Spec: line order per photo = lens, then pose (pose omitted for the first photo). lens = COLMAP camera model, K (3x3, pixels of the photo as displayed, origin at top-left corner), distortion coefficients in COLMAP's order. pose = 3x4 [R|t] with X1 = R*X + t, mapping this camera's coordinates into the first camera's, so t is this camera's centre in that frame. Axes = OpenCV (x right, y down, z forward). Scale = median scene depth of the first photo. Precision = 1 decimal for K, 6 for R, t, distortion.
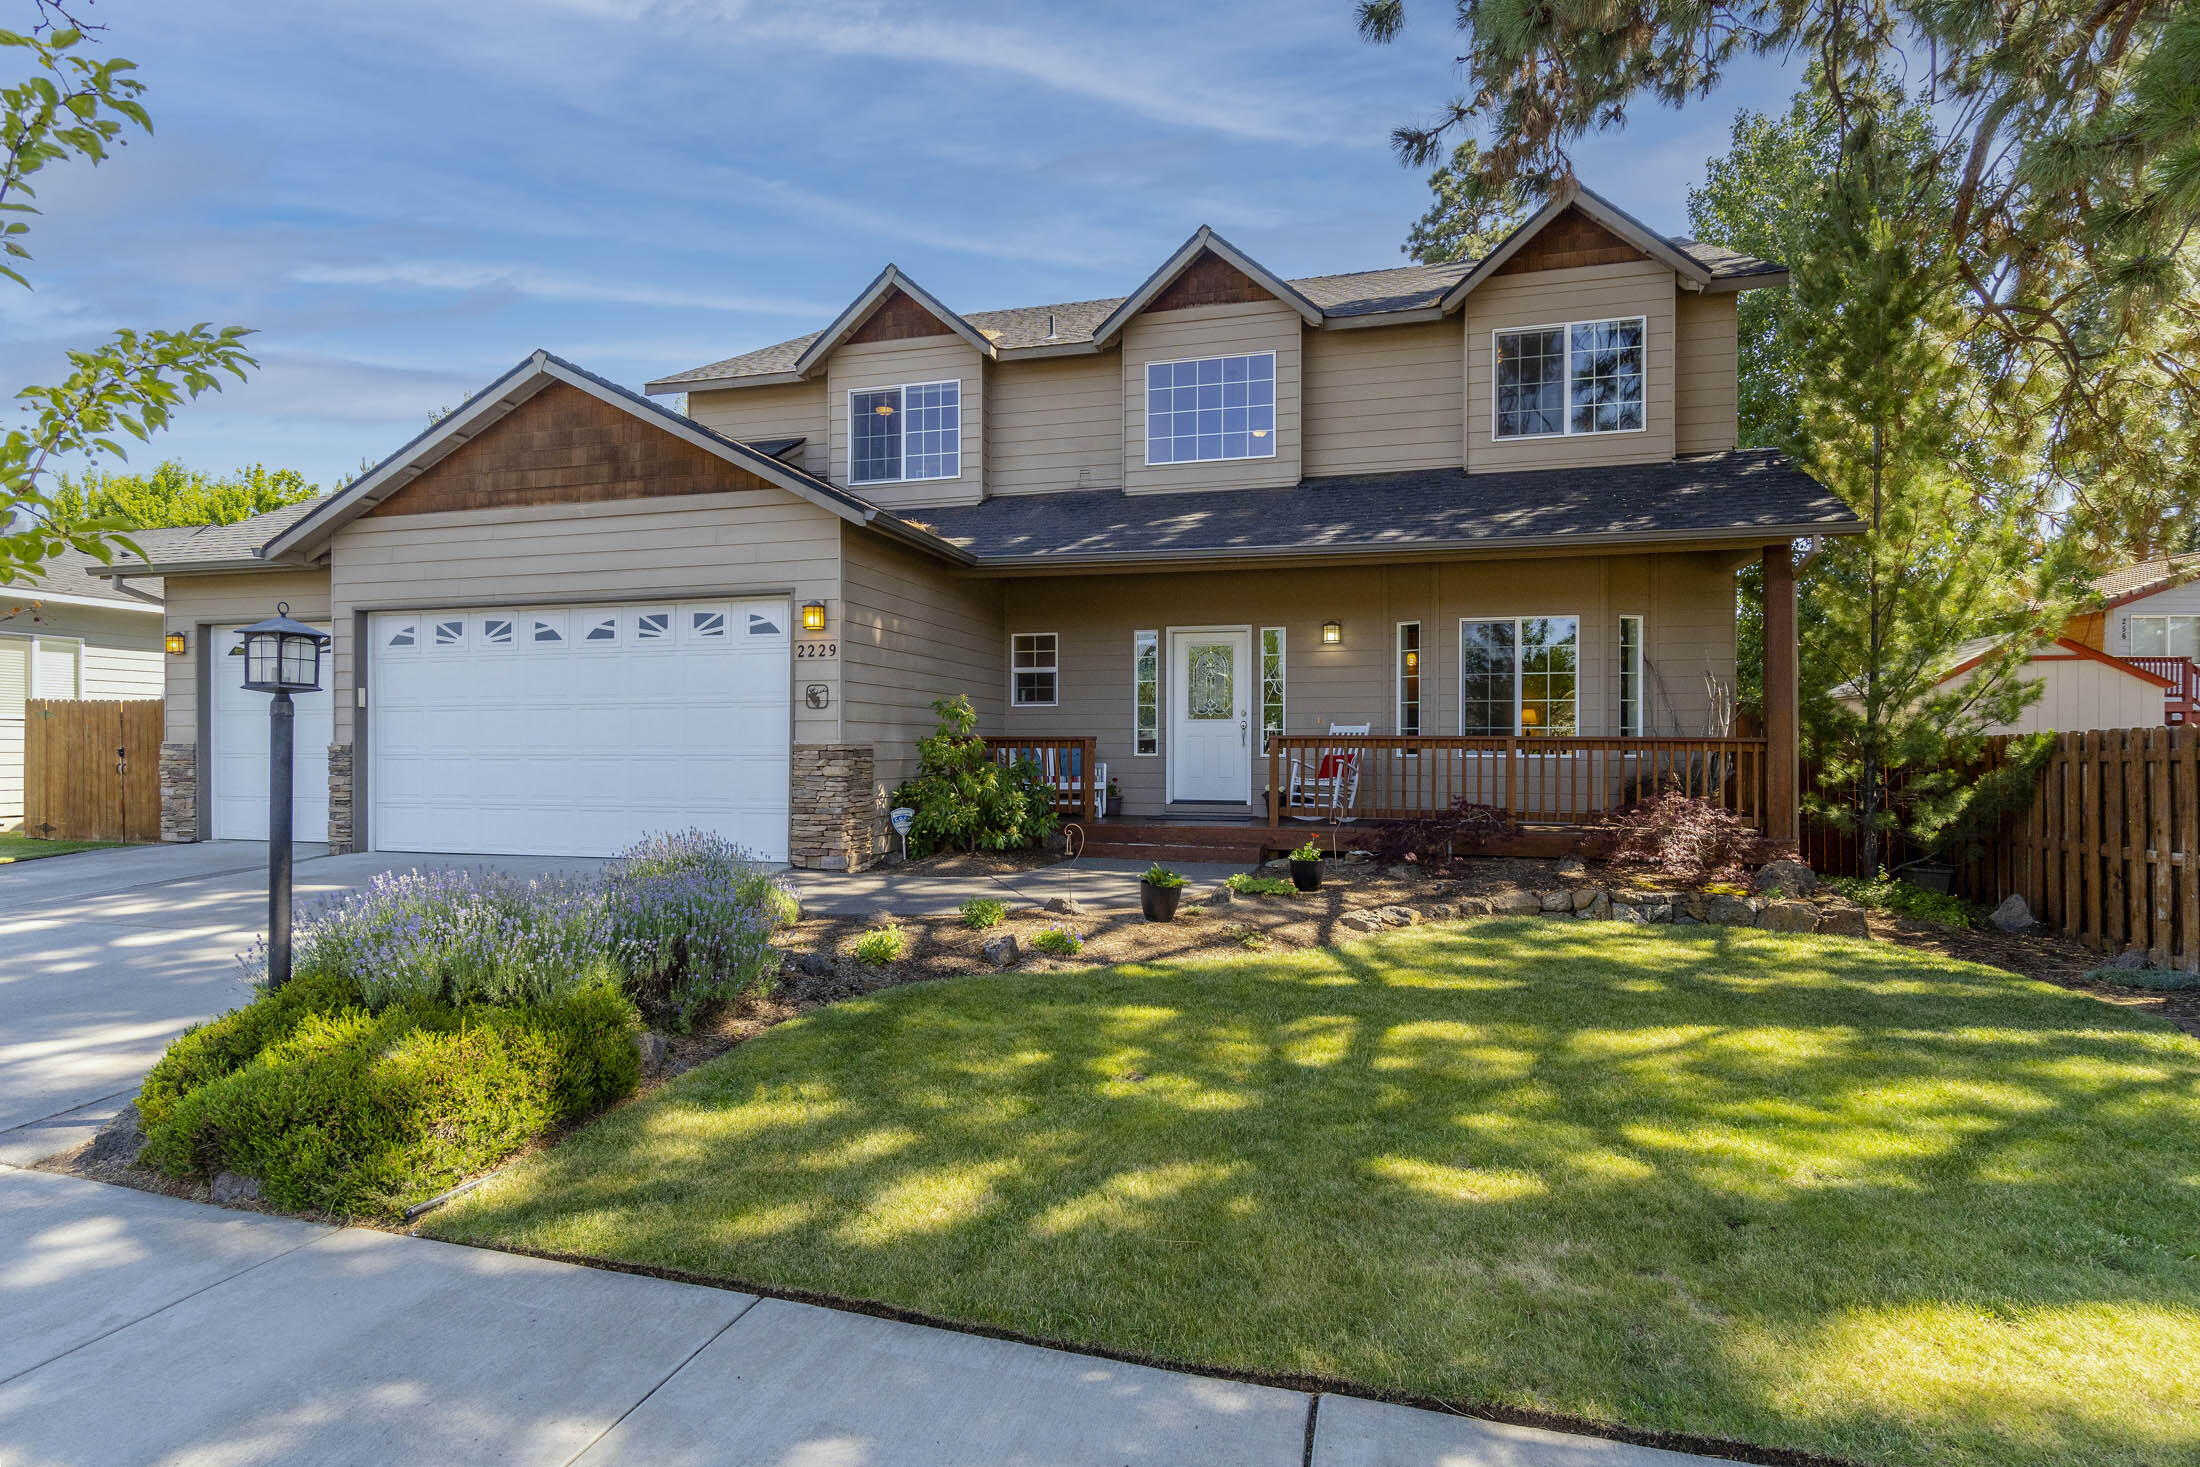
lens RADIAL K [[1136.7, 0, 1114.3], [0, 1136.7, 719.6], [0, 0, 1]] dist [-0.004030, 0.000024]
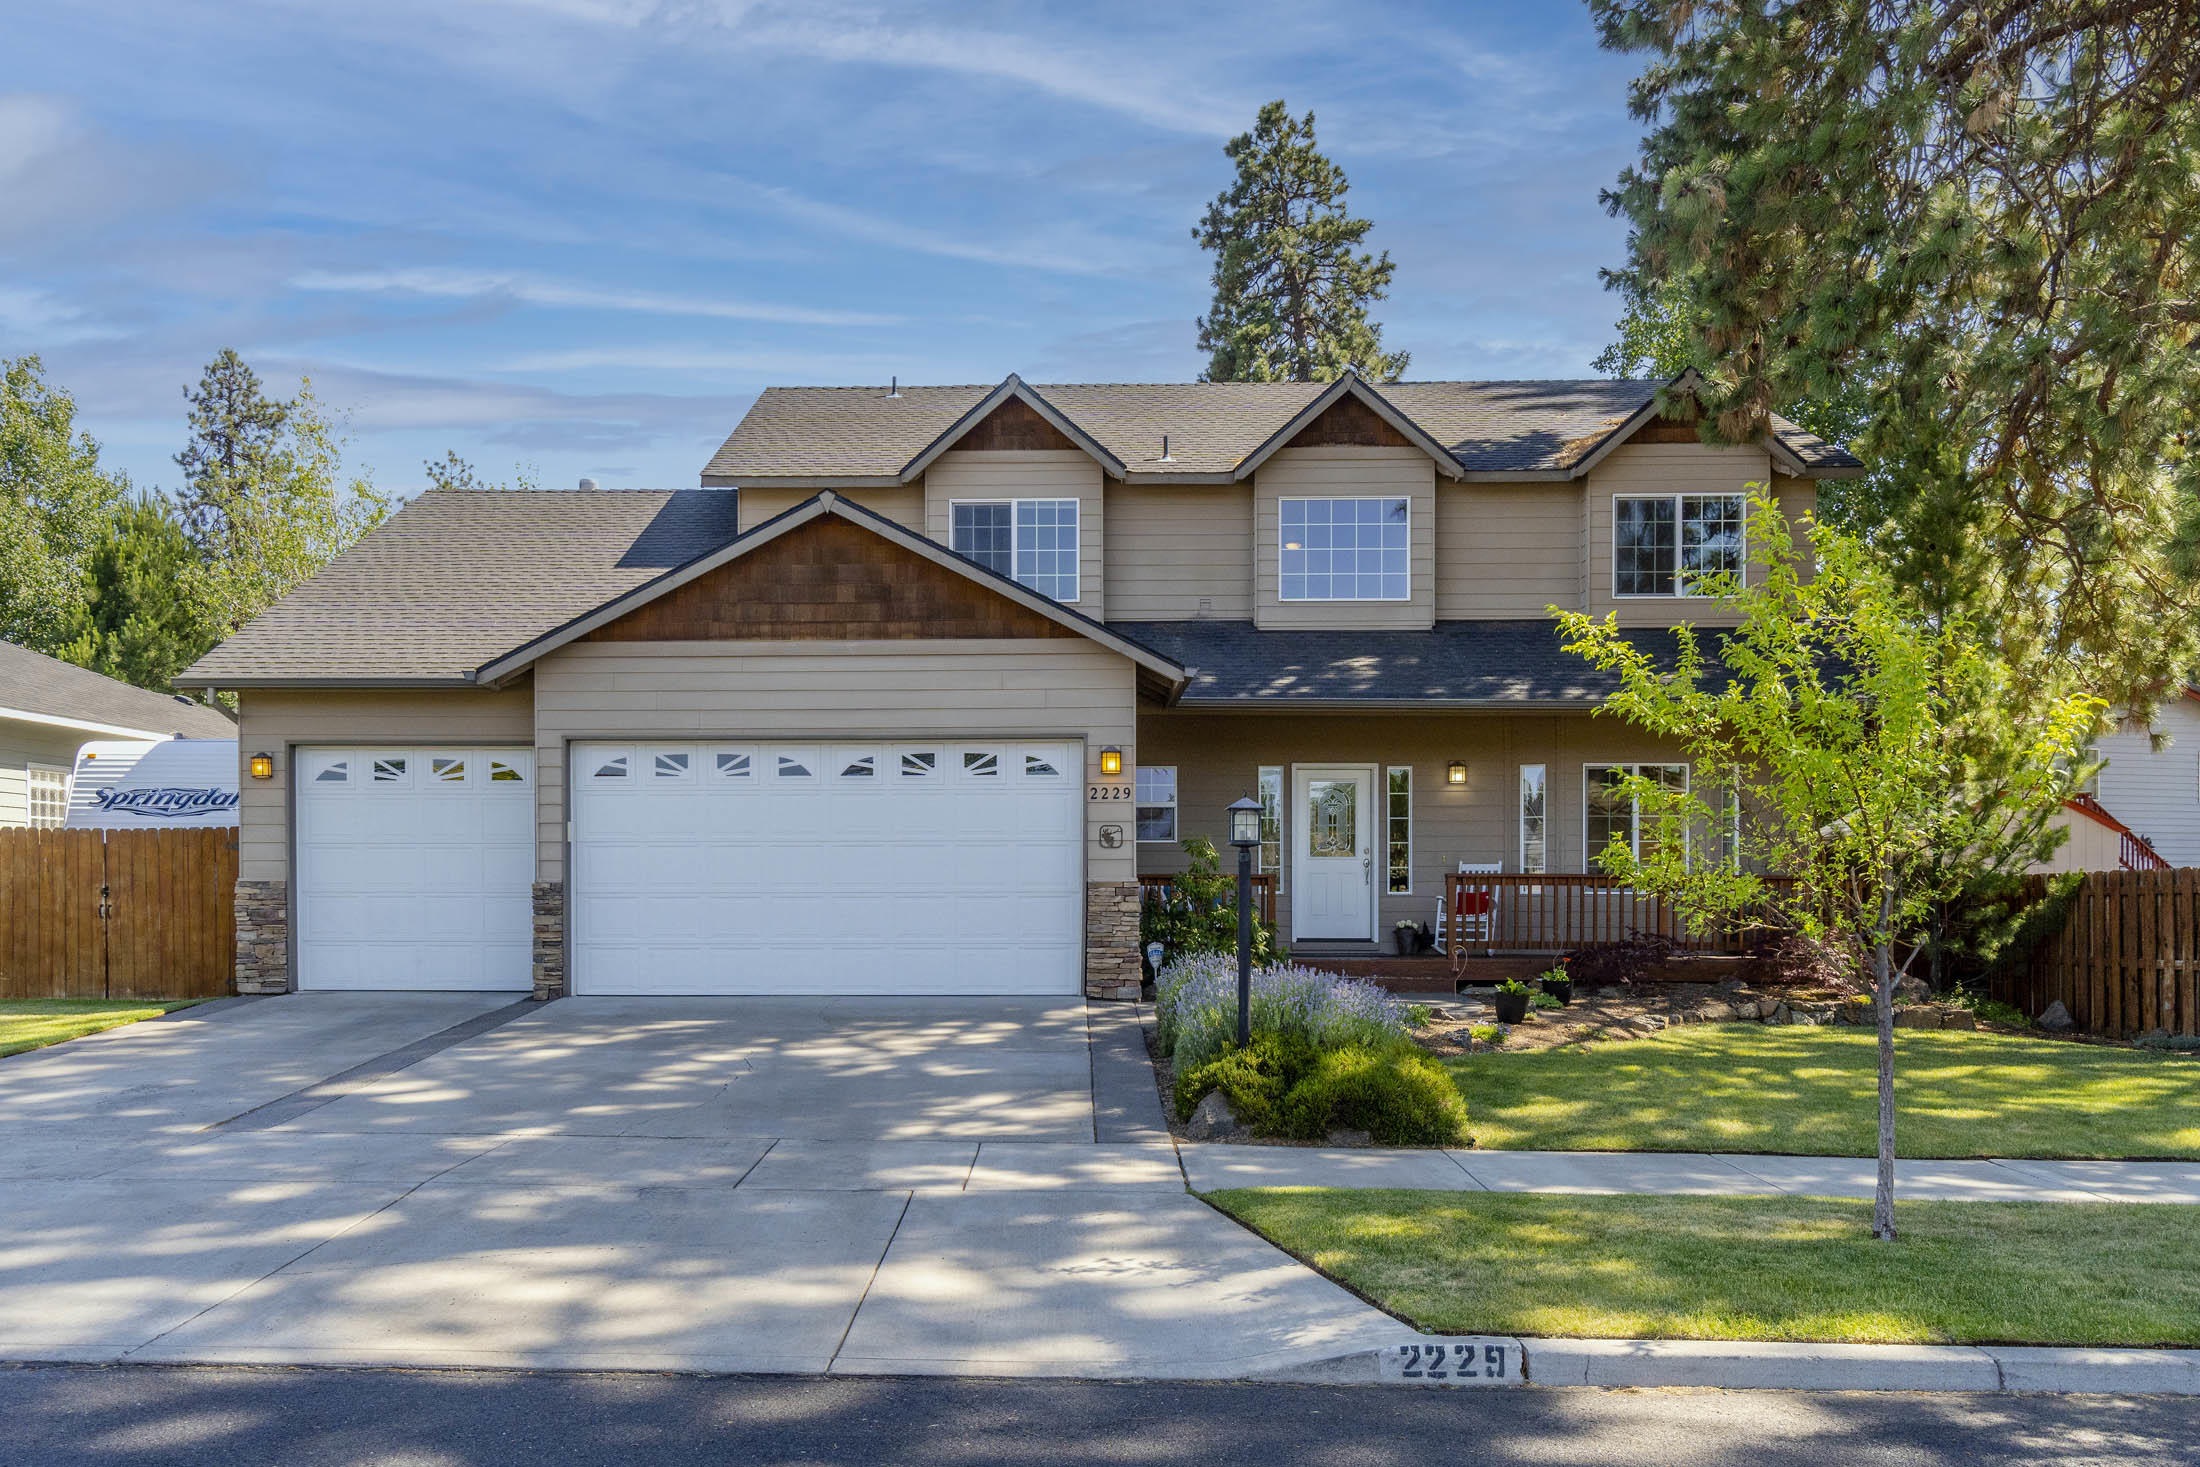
lens RADIAL K [[1701.0, 0, 1053.5], [0, 1701.0, 835.1], [0, 0, 1]] dist [-0.010701, 0.001260]
pose [[0.970613, 0.006319, 0.240562, -0.623981], [-0.004775, 0.999964, -0.007001, -0.009165], [-0.240597, 0.005647, 0.970609, -0.471457]]
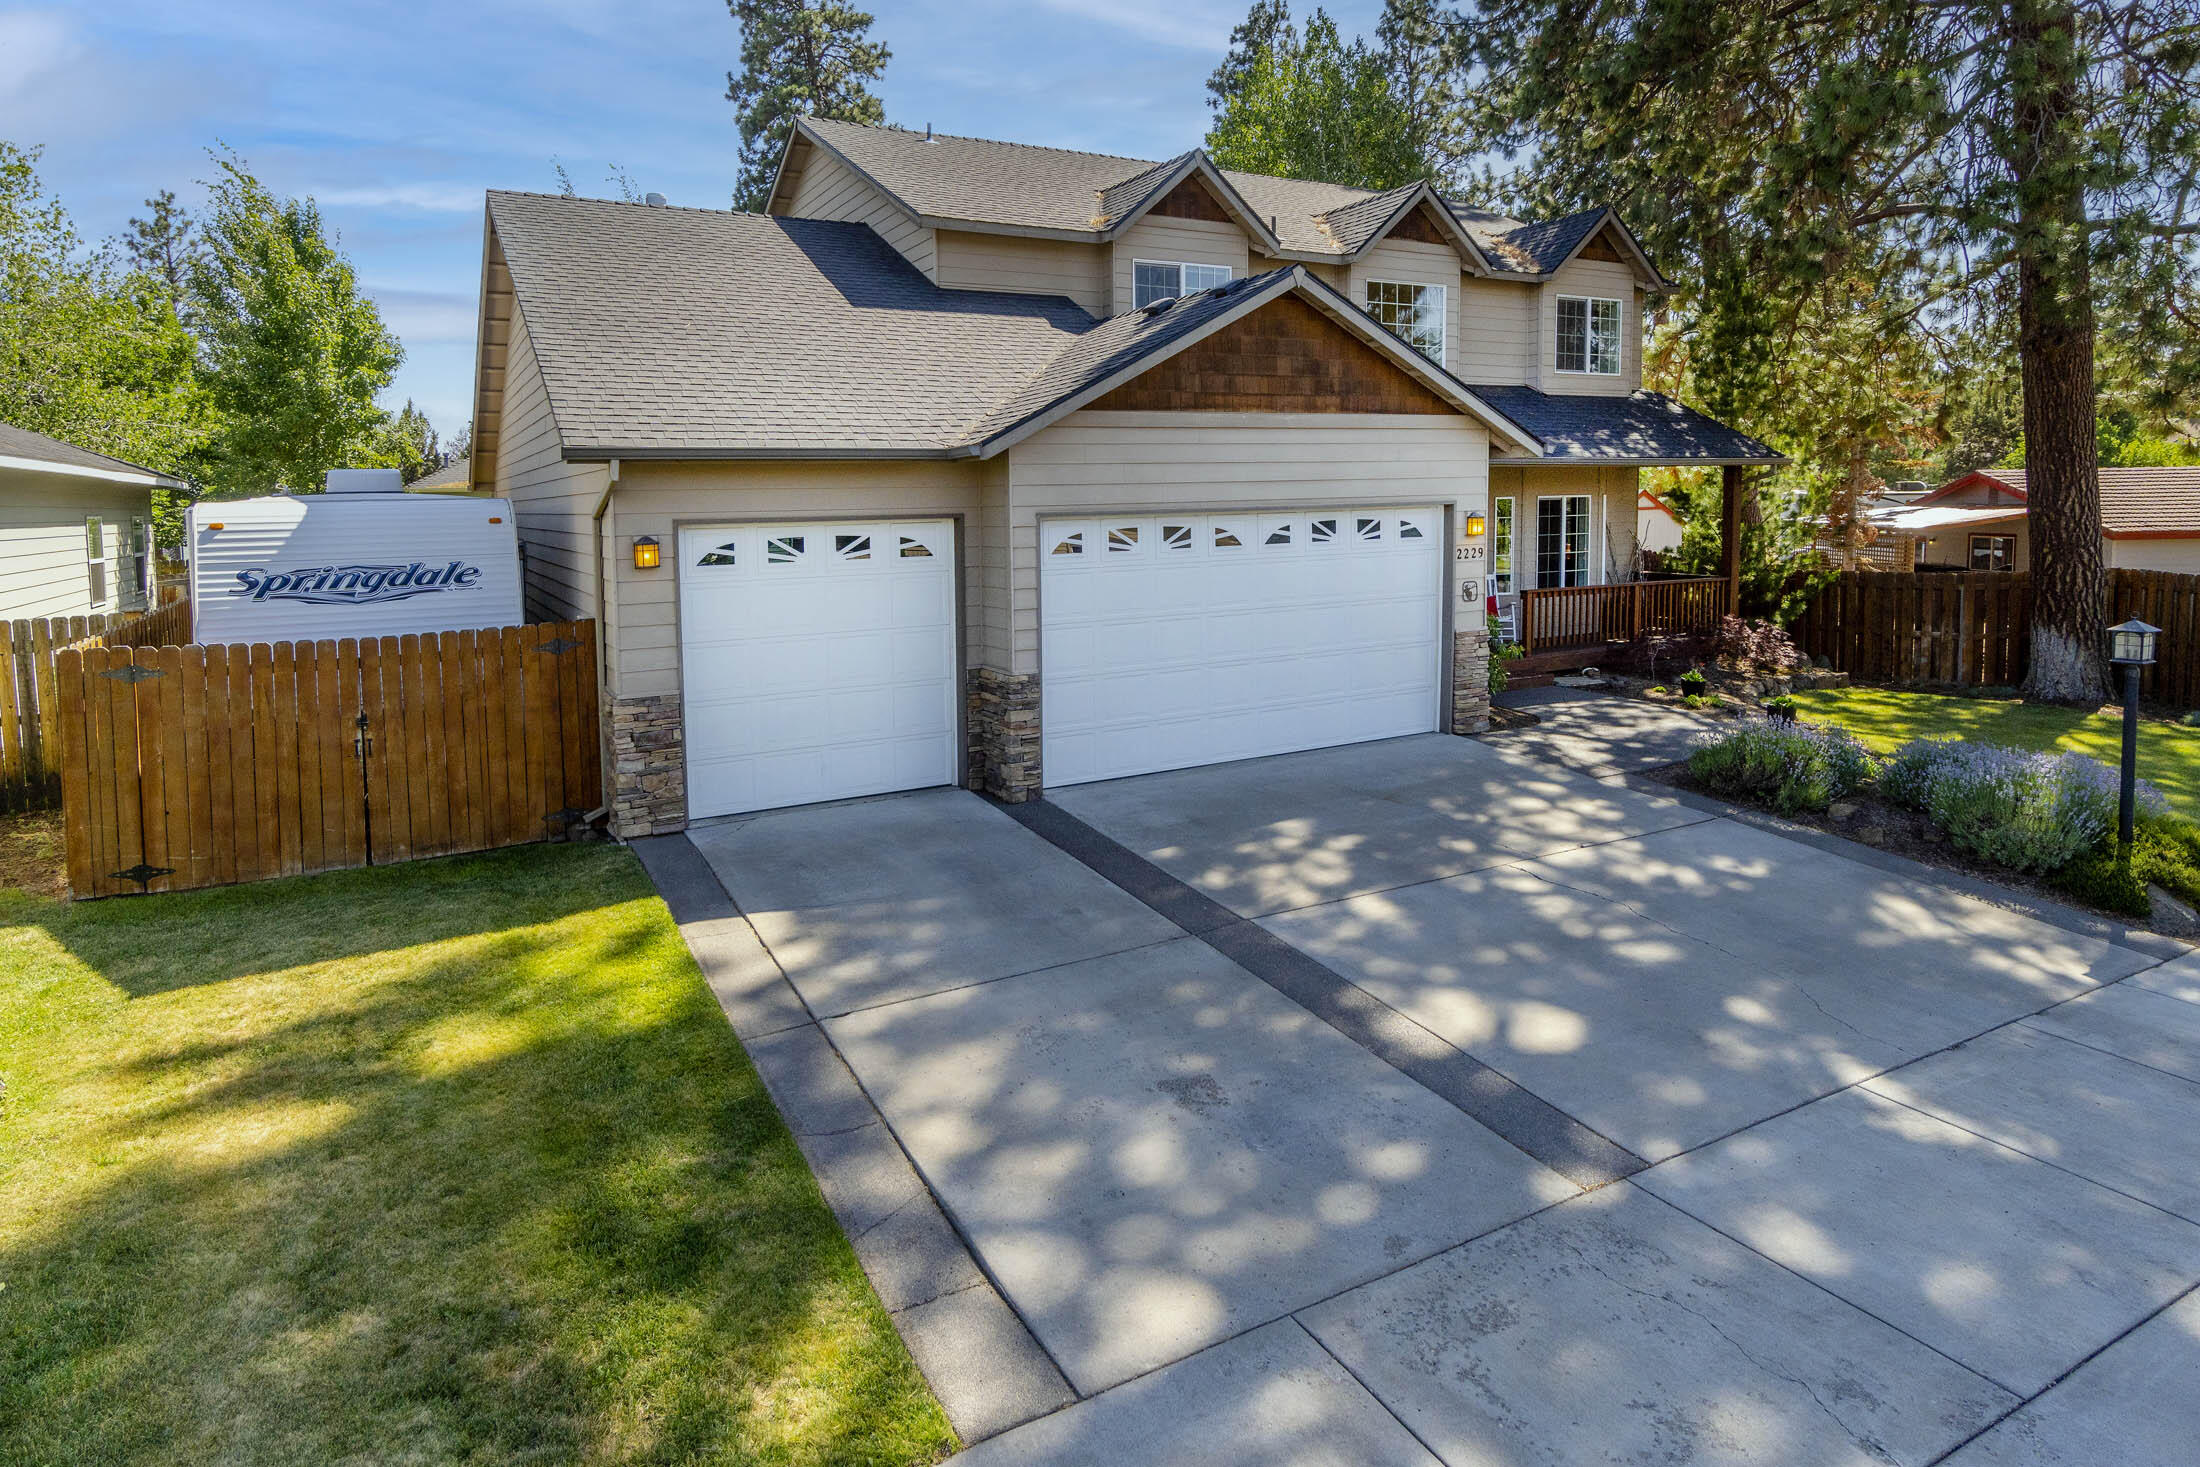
lens RADIAL K [[1214.3, 0, 1073.4], [0, 1214.3, 553.6], [0, 0, 1]] dist [-0.002446, -0.000682]
pose [[0.729468, -0.045673, 0.682489, -1.296539], [0.004139, 0.998045, 0.062366, -0.127450], [-0.684003, -0.042669, 0.728230, 0.318138]]
